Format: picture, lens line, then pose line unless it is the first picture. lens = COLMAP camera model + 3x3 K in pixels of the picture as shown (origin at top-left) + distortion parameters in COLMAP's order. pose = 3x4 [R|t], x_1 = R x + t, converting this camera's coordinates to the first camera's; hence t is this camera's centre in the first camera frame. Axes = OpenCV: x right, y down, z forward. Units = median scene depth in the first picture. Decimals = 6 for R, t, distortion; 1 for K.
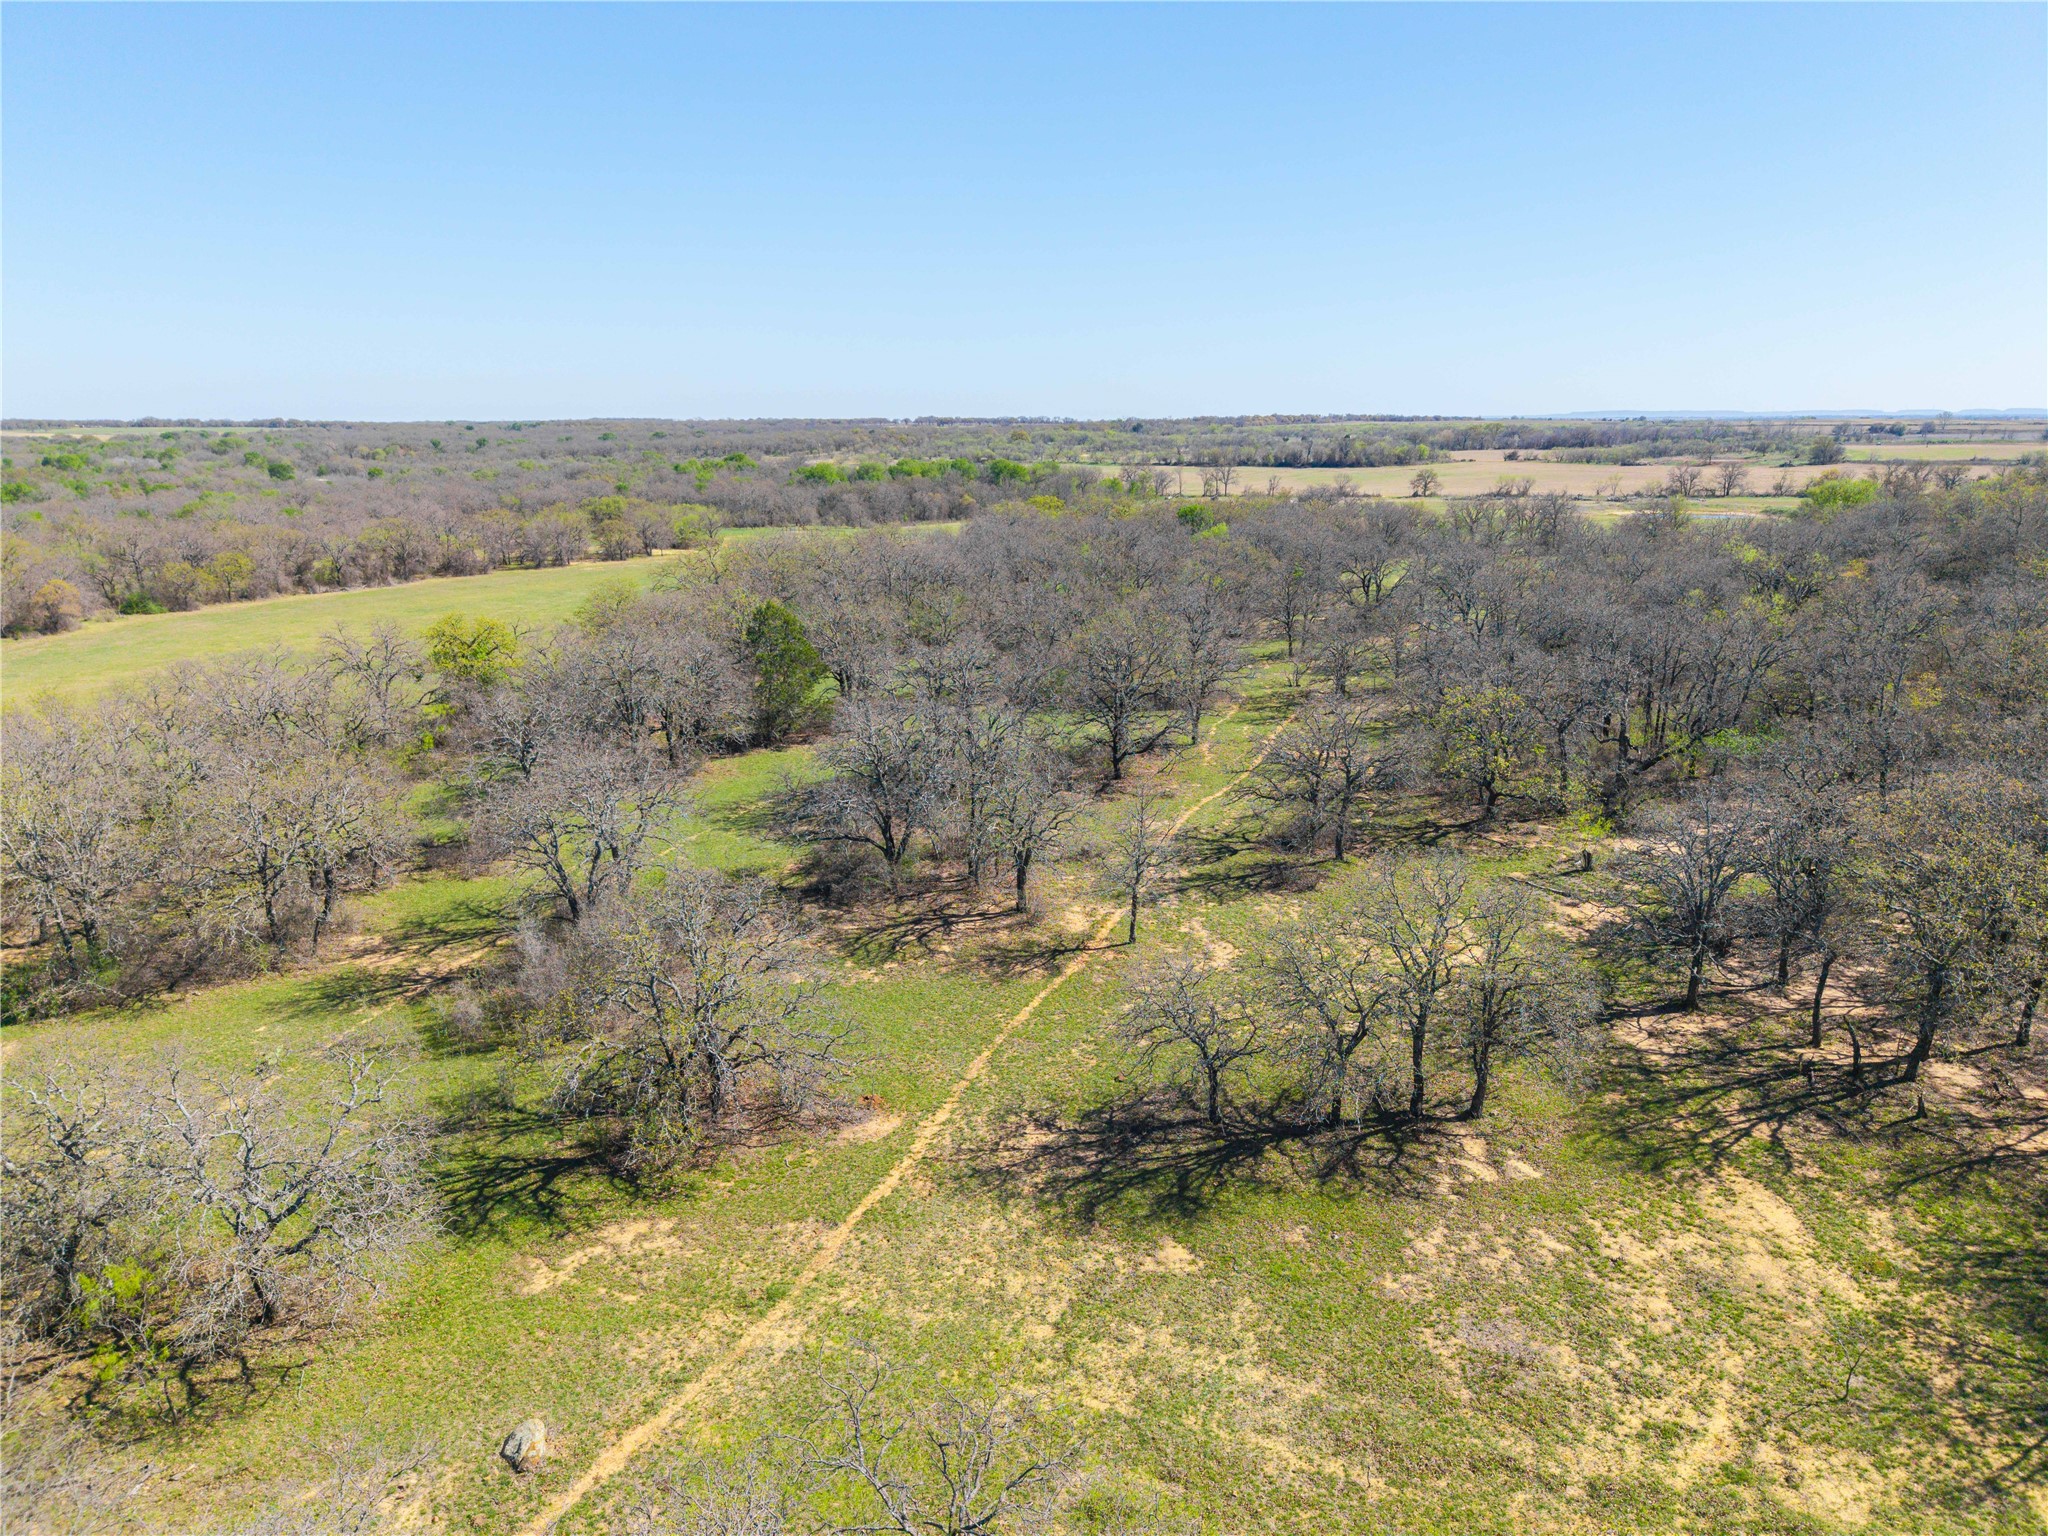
lens RADIAL K [[1366.0, 0, 1027.9], [0, 1366.0, 765.2], [0, 0, 1]] dist [0.050332, -0.069614]
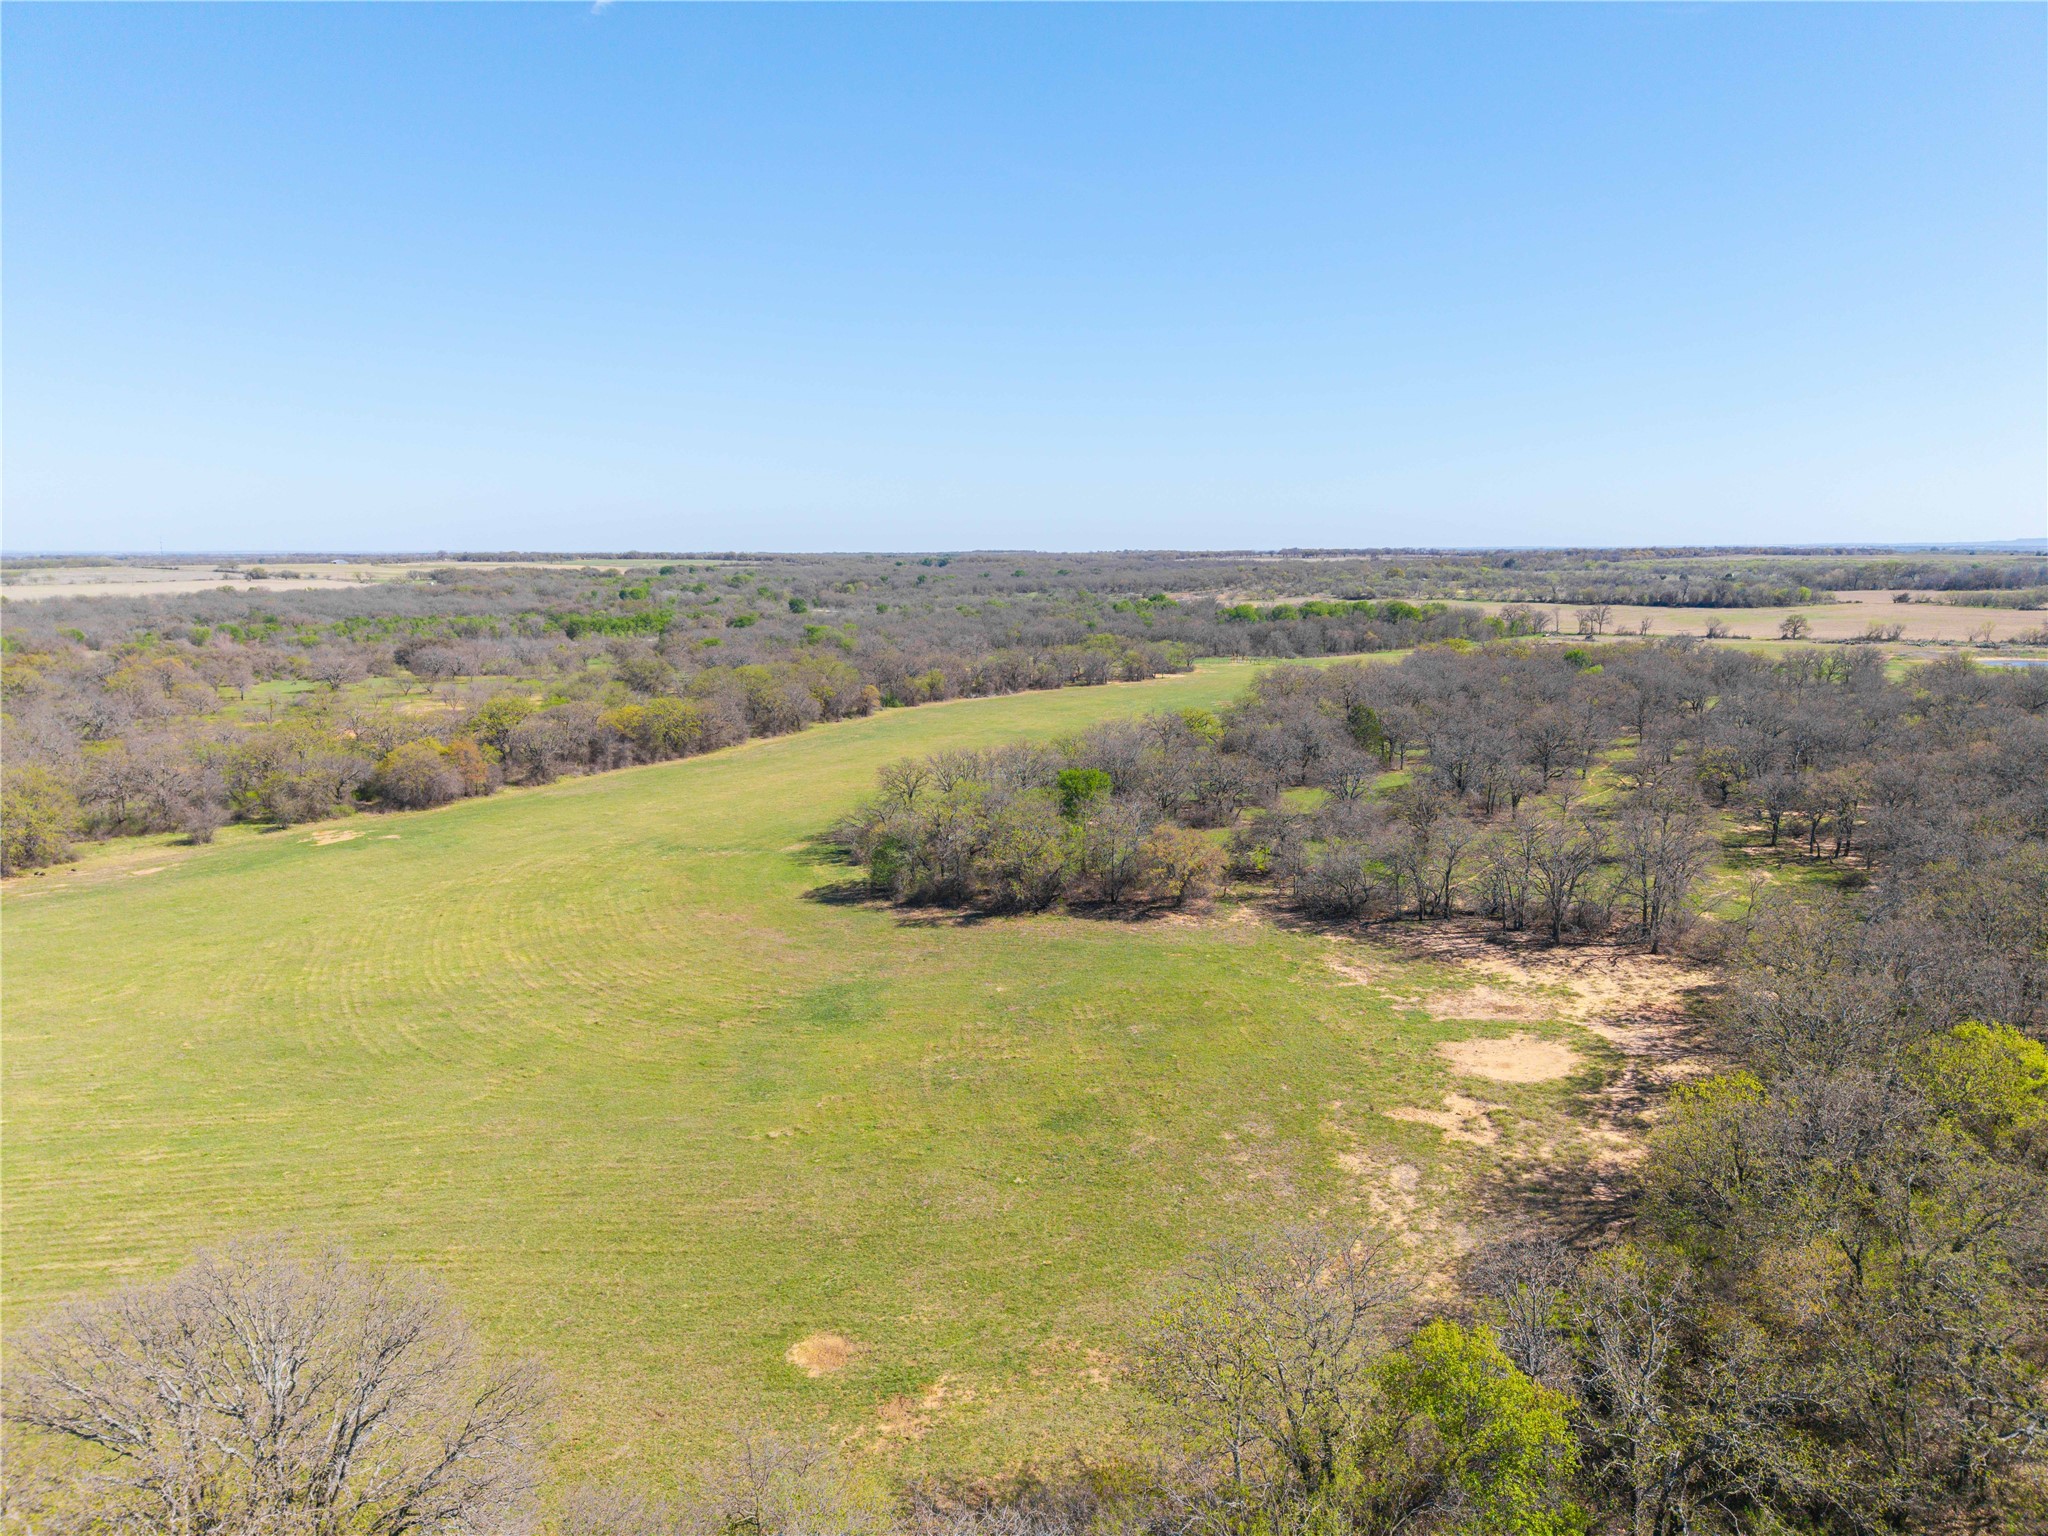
lens RADIAL K [[1388.8, 0, 1034.3], [0, 1388.8, 722.3], [0, 0, 1]] dist [0.003331, 0.007435]
pose [[0.970166, 0.029943, -0.240587, -0.020663], [-0.058702, 0.991828, -0.113273, 0.021468], [0.235229, 0.124016, 0.963996, -0.138734]]
